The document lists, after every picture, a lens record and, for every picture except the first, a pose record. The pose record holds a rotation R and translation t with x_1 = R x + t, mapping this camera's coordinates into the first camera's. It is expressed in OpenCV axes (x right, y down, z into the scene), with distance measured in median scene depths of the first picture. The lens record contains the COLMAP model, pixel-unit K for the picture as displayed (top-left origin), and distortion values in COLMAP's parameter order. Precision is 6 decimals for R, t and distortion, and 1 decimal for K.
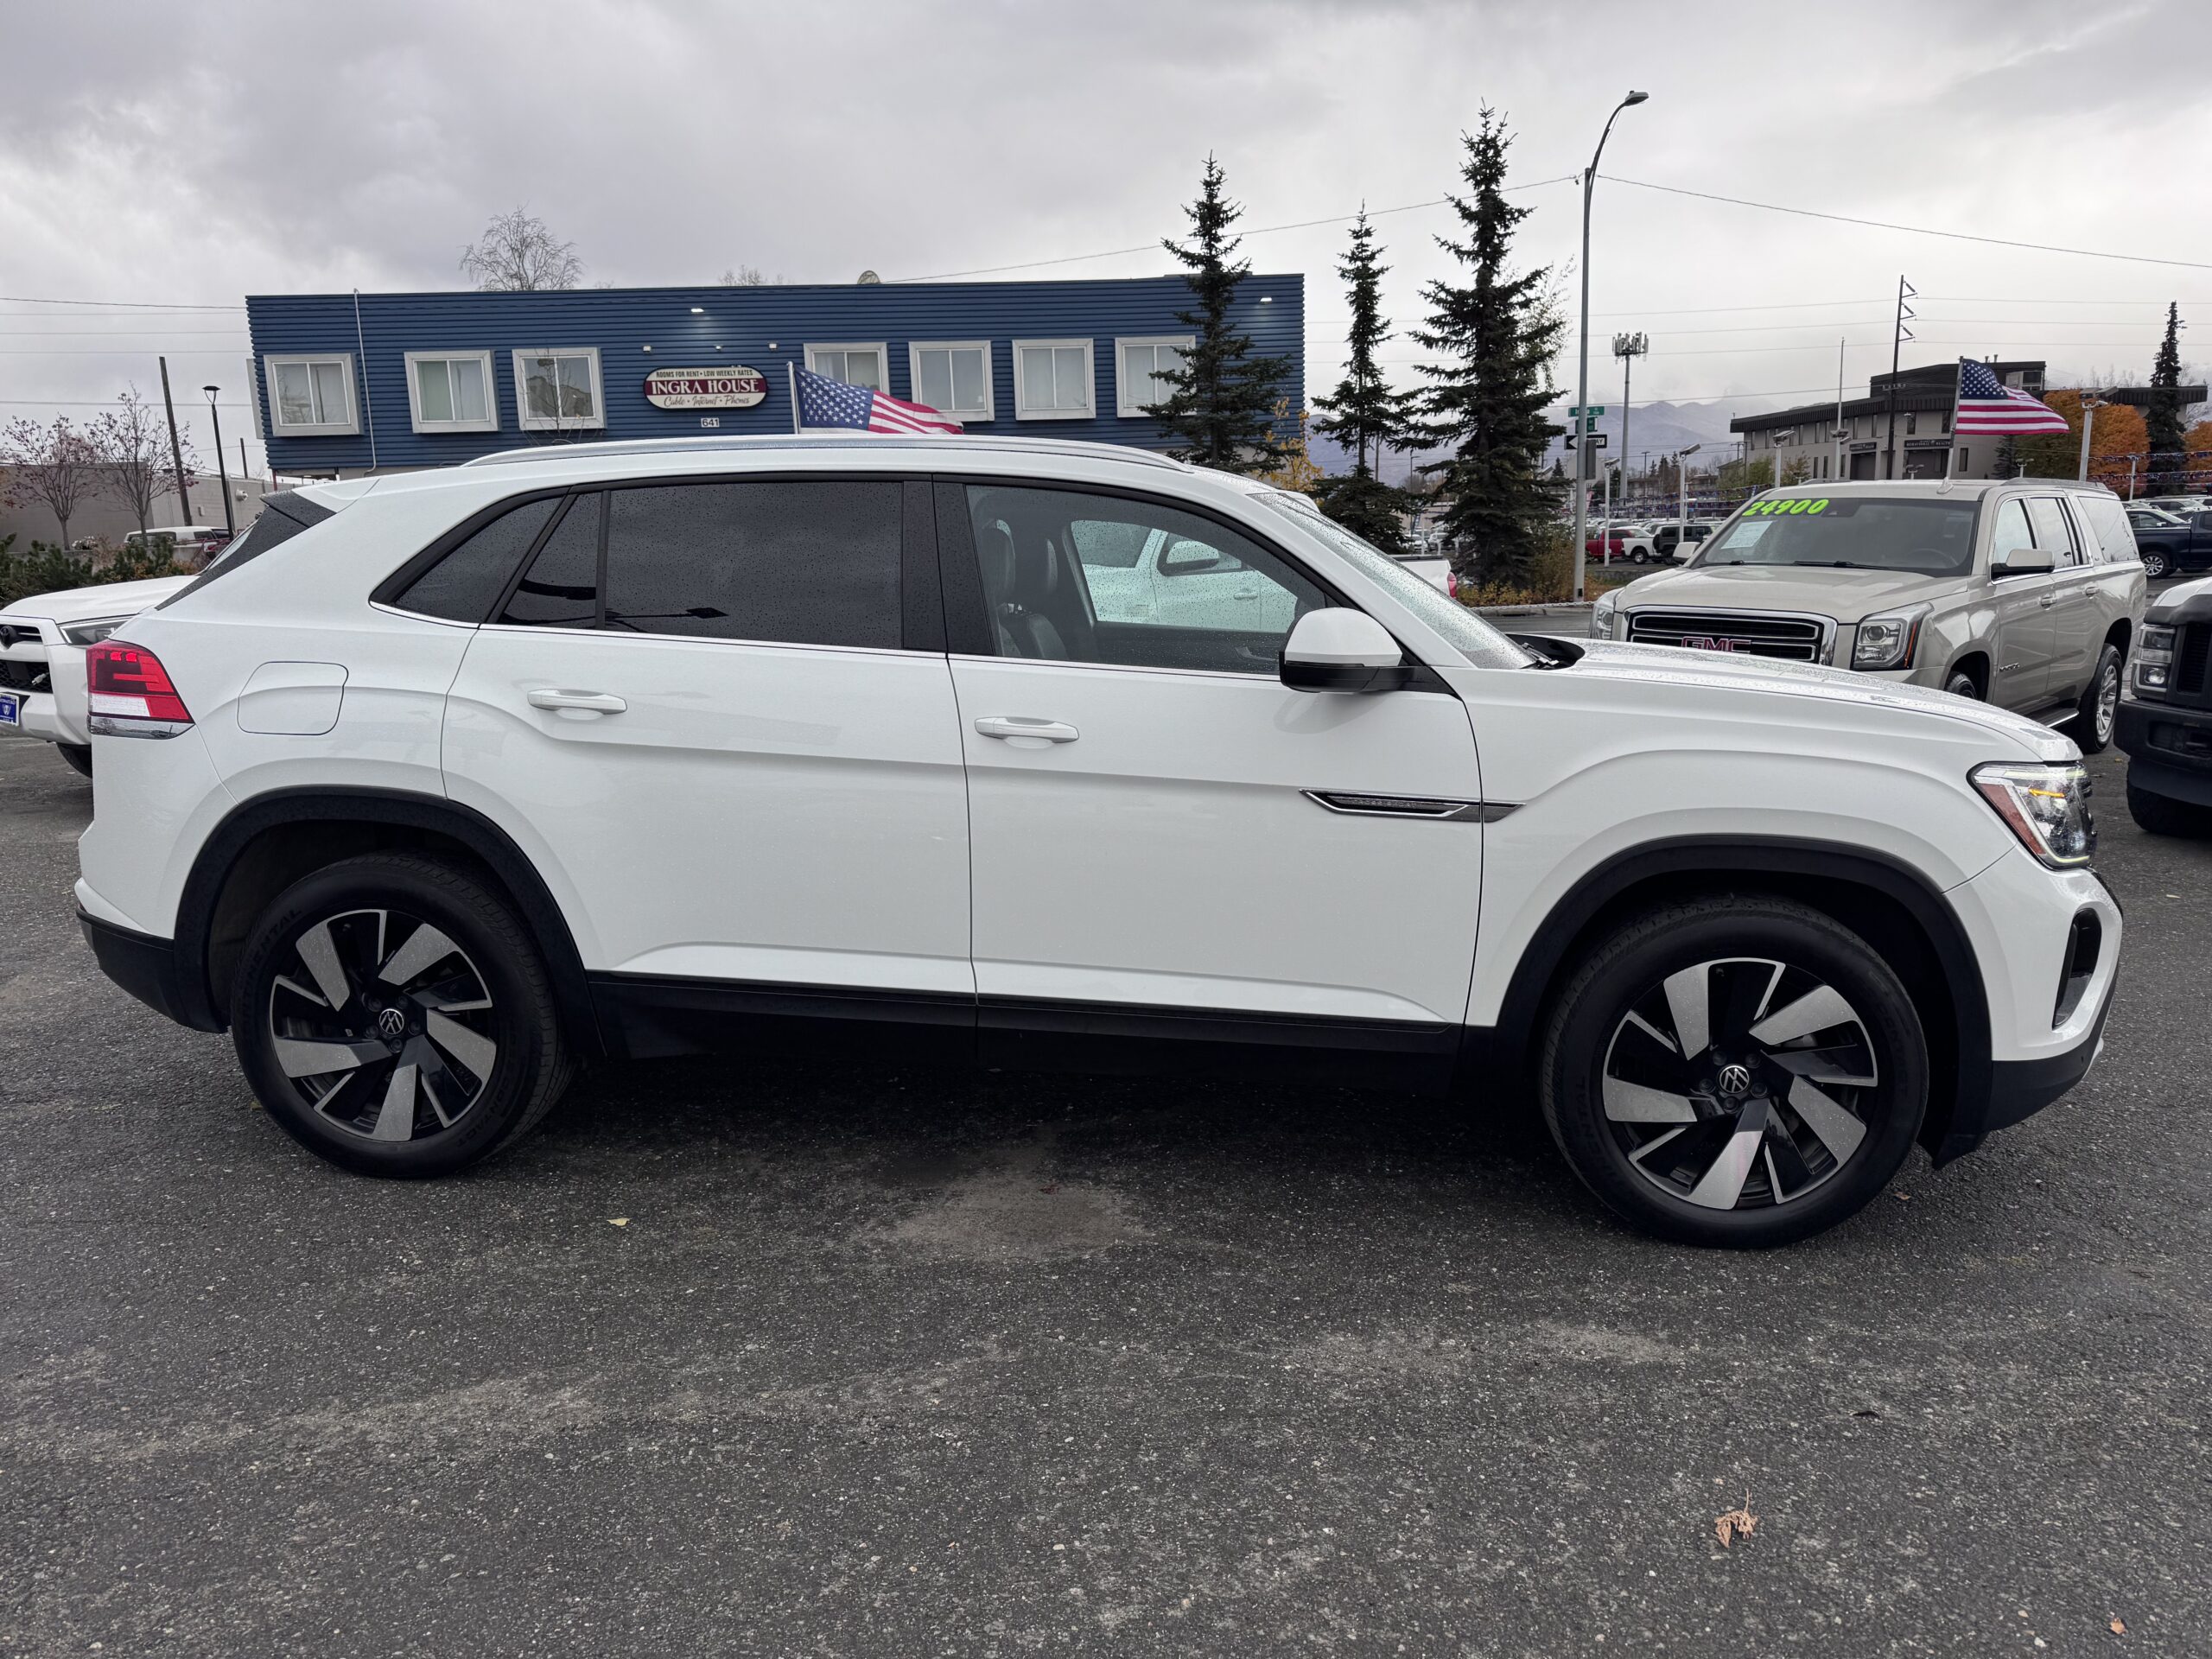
lens RADIAL K [[1581.9, 0, 1104.6], [0, 1581.9, 829.6], [0, 0, 1]] dist [0.040339, -0.043379]
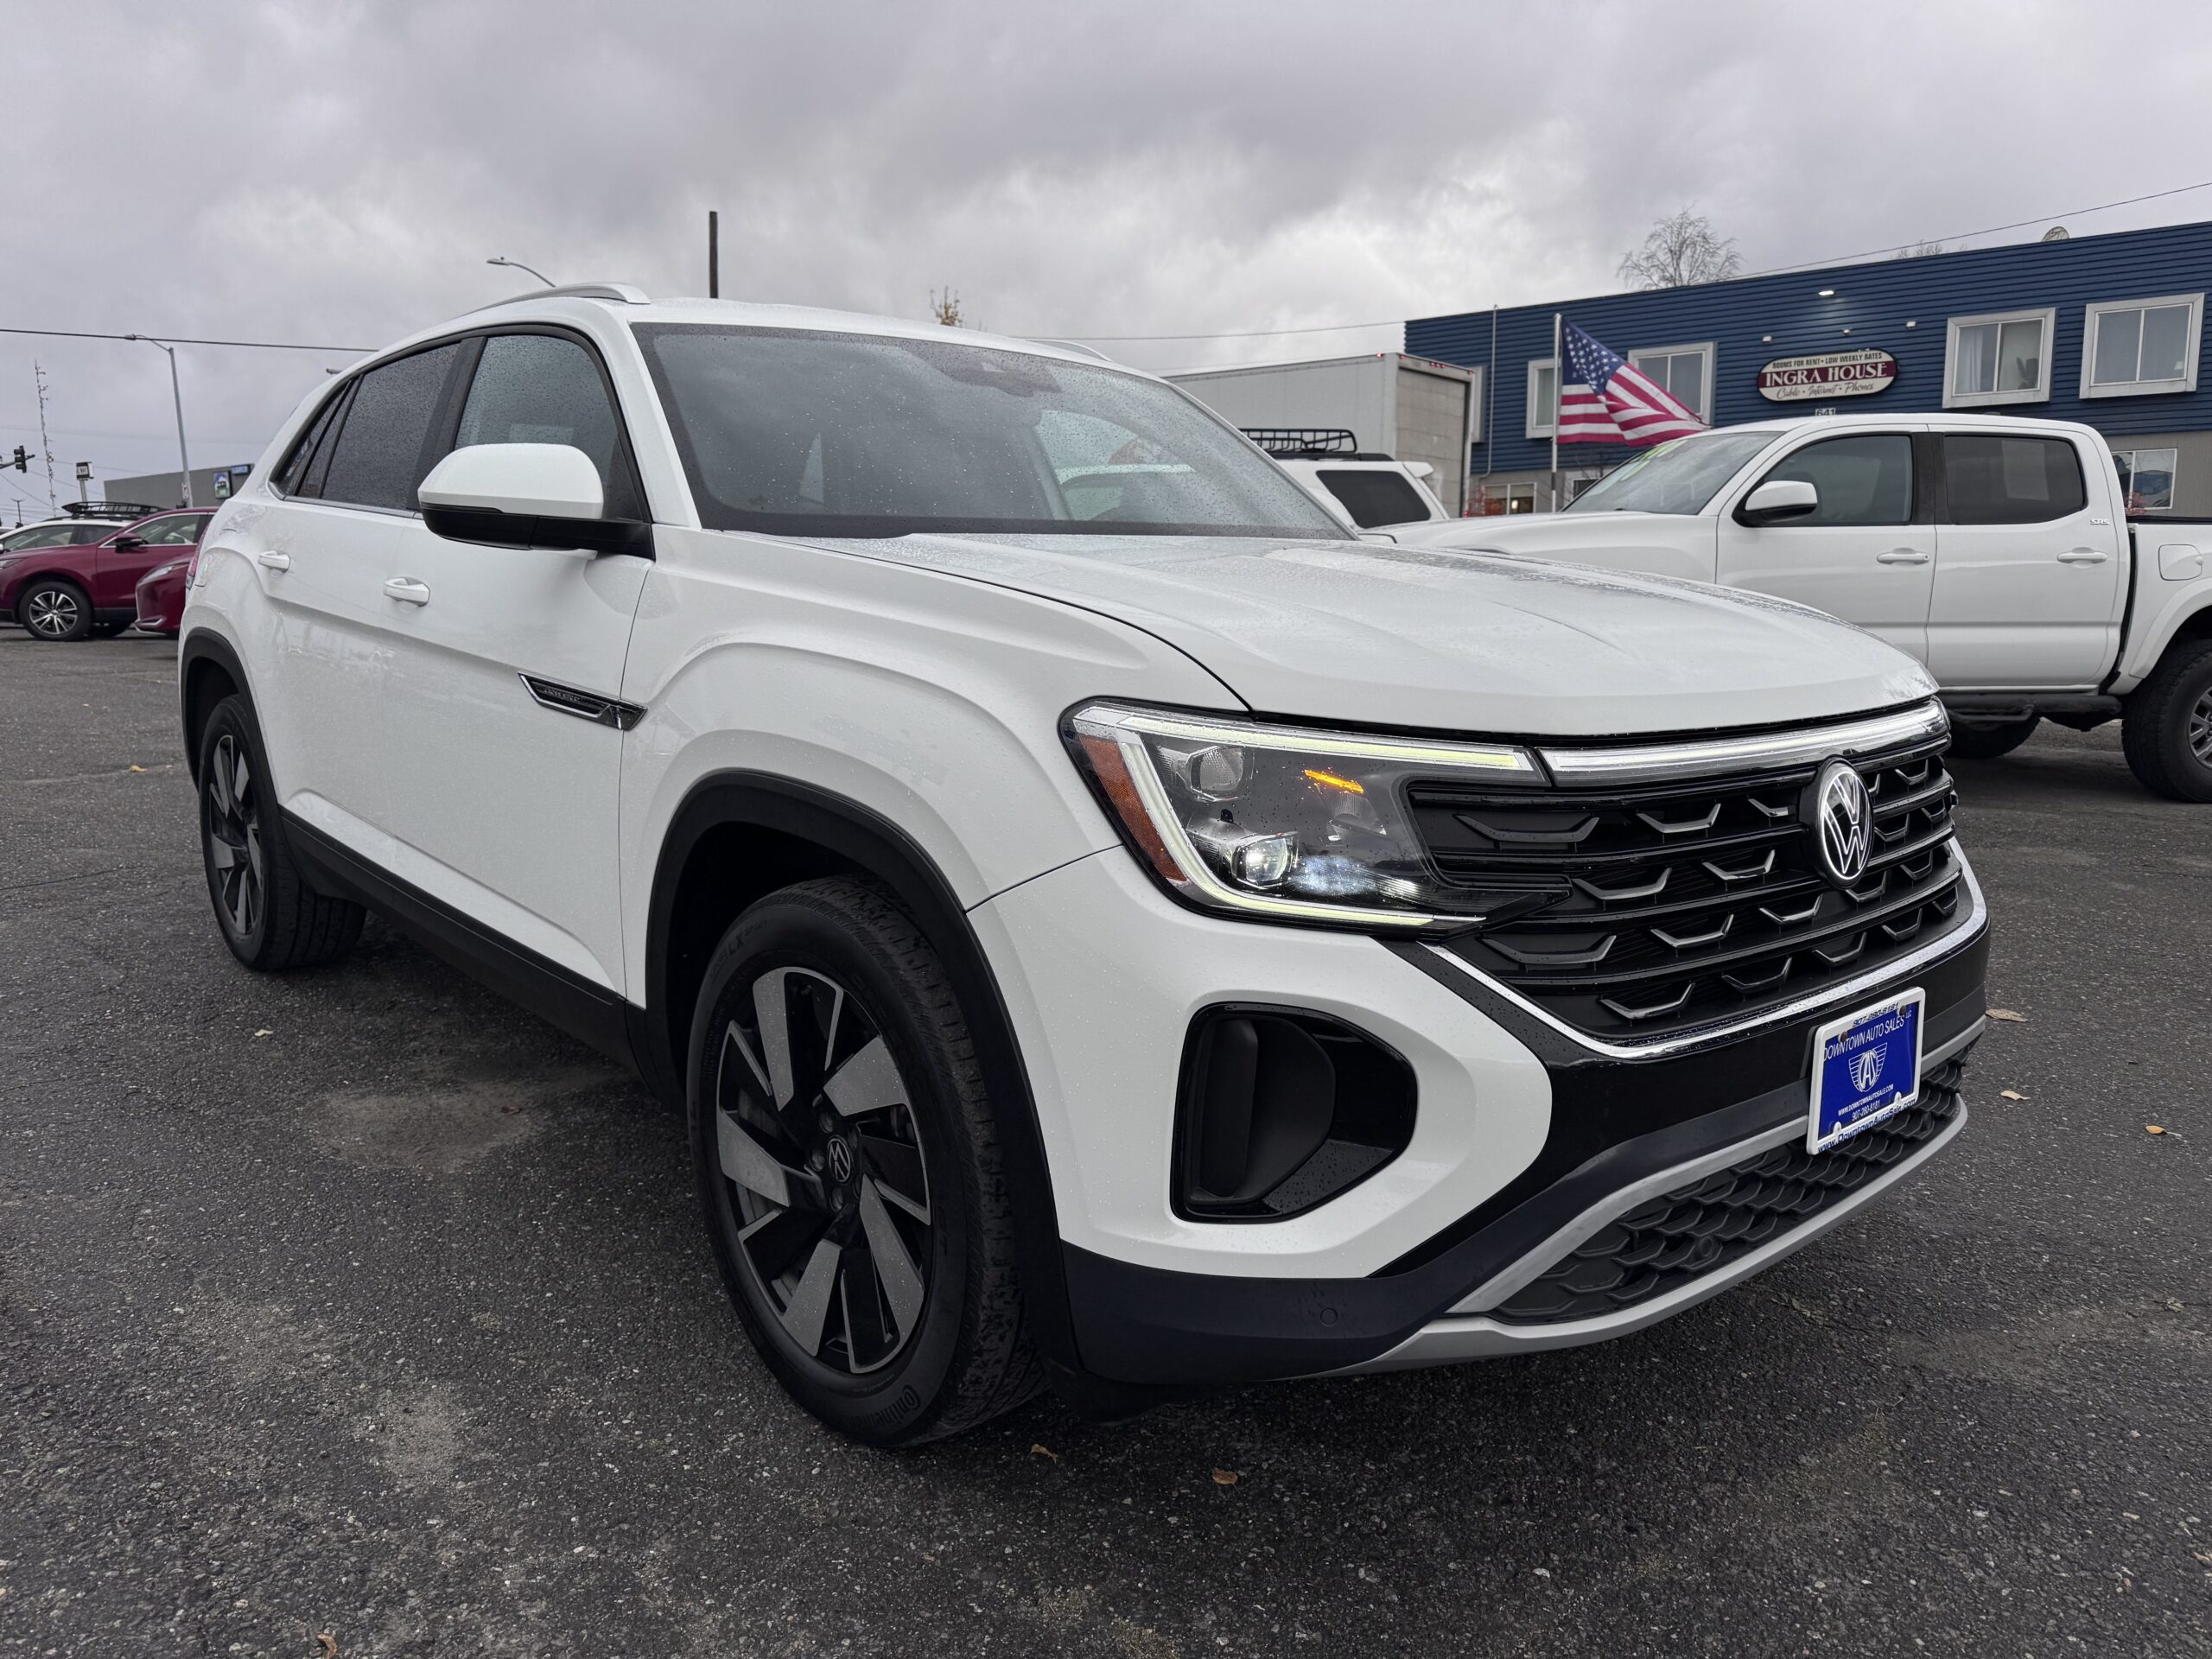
lens RADIAL K [[1581.9, 0, 1049.5], [0, 1581.9, 806.8], [0, 0, 1]] dist [0.040339, -0.043379]
pose [[0.738709, 0.120815, -0.663108, 0.795768], [-0.134396, 0.990451, 0.030737, -0.016503], [0.660490, 0.066413, 0.747892, 0.514700]]
